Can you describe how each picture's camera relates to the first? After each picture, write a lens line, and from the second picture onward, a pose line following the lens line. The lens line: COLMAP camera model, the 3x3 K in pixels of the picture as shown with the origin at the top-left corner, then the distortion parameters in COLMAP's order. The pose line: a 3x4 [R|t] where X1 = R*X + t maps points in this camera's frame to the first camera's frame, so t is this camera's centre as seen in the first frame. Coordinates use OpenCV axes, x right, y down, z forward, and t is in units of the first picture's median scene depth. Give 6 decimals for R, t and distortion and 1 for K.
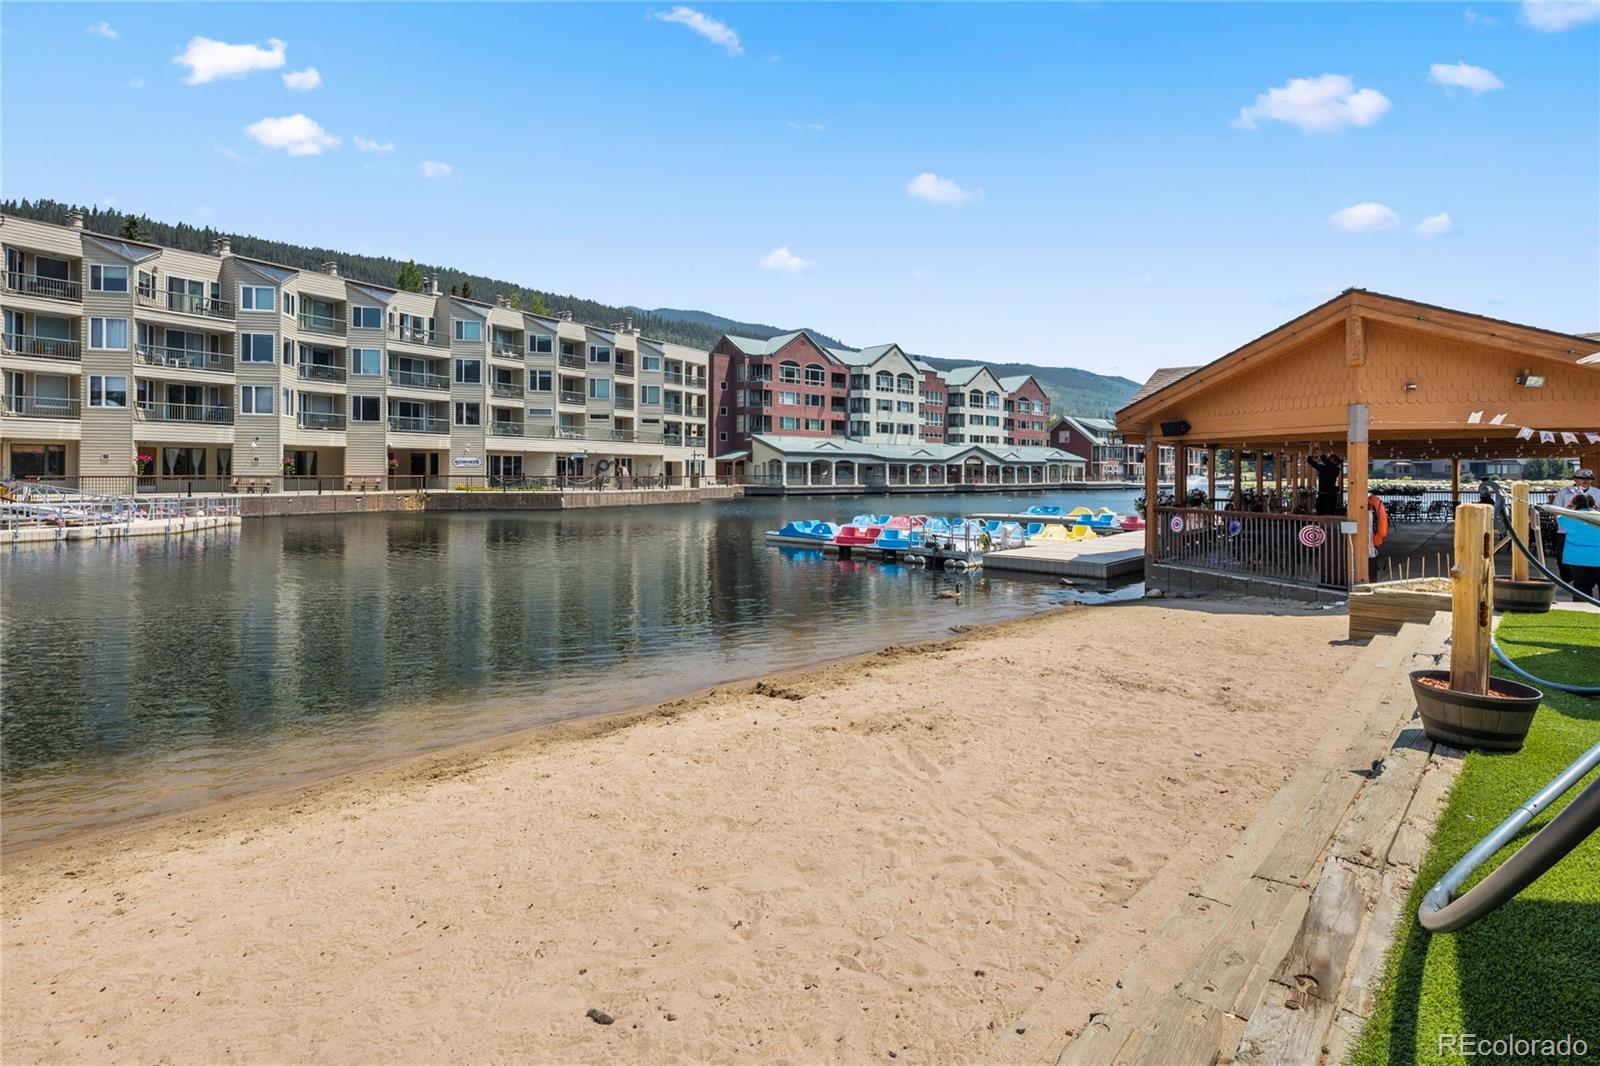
lens RADIAL K [[775.6, 0, 819.1], [0, 775.6, 483.1], [0, 0, 1]] dist [0.001514, 0.000046]
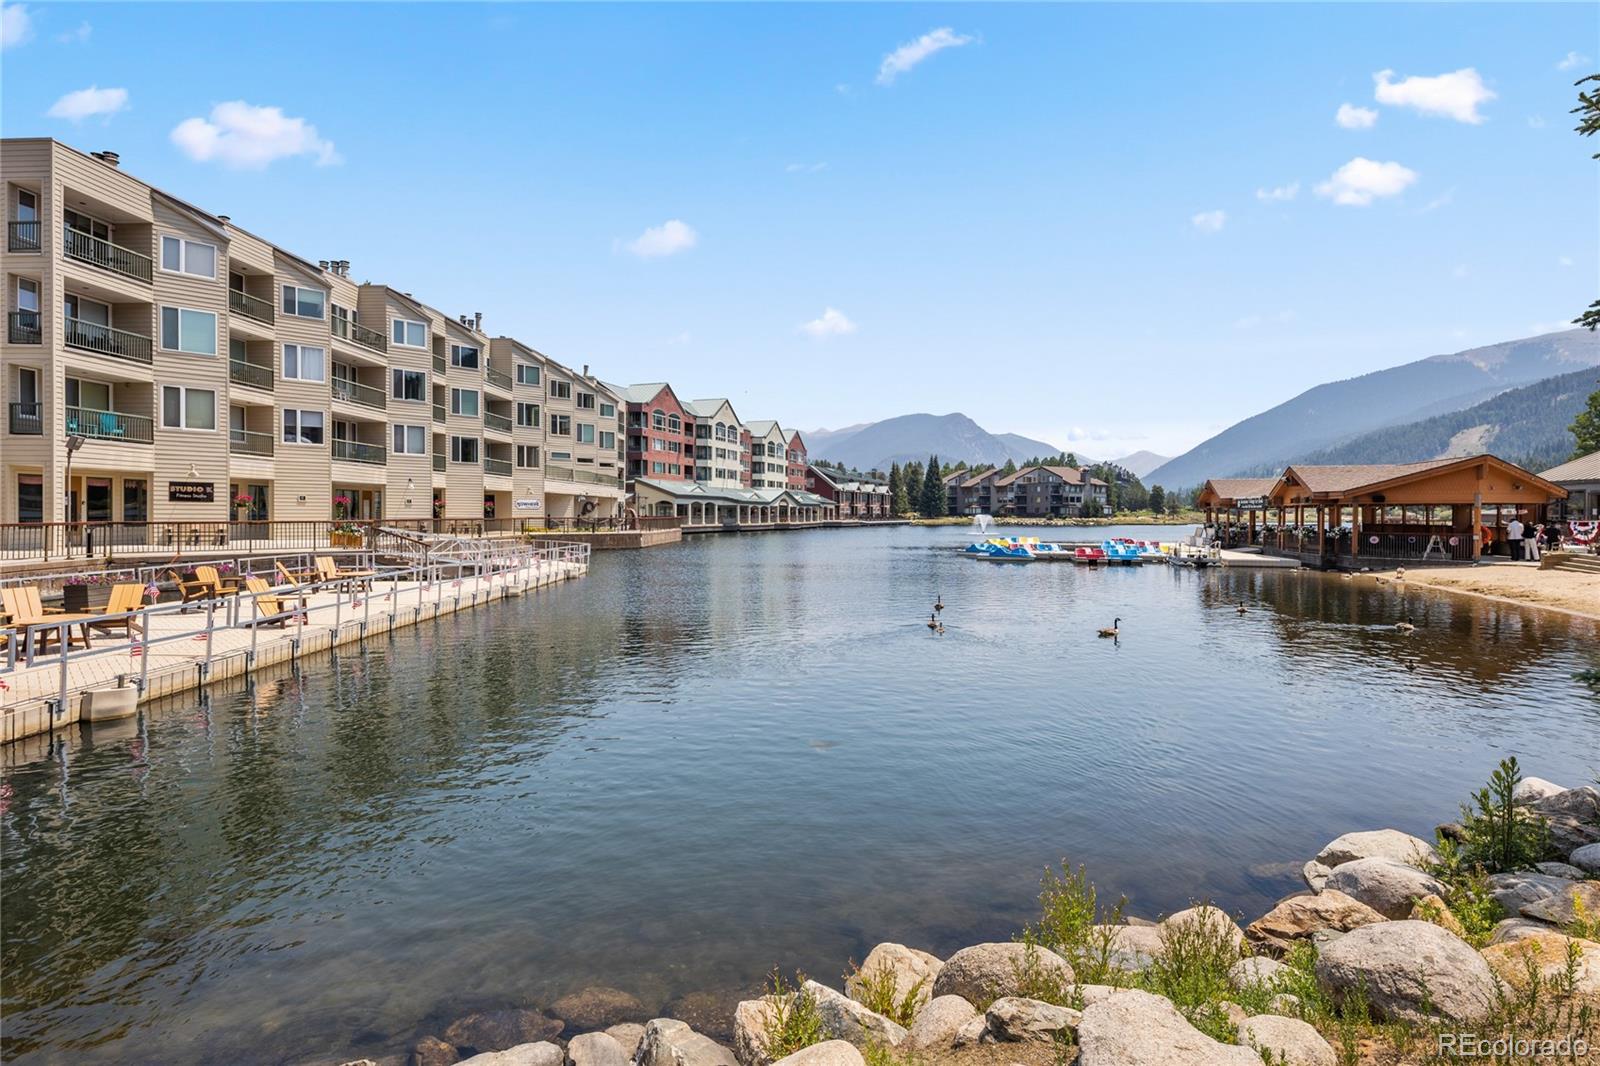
lens RADIAL K [[775.6, 0, 792.5], [0, 775.6, 524.5], [0, 0, 1]] dist [0.001514, 0.000046]
pose [[0.874584, -0.006265, 0.484833, -0.399859], [0.004609, 0.999979, 0.004606, -0.001980], [-0.484852, -0.001794, 0.874595, -0.036105]]
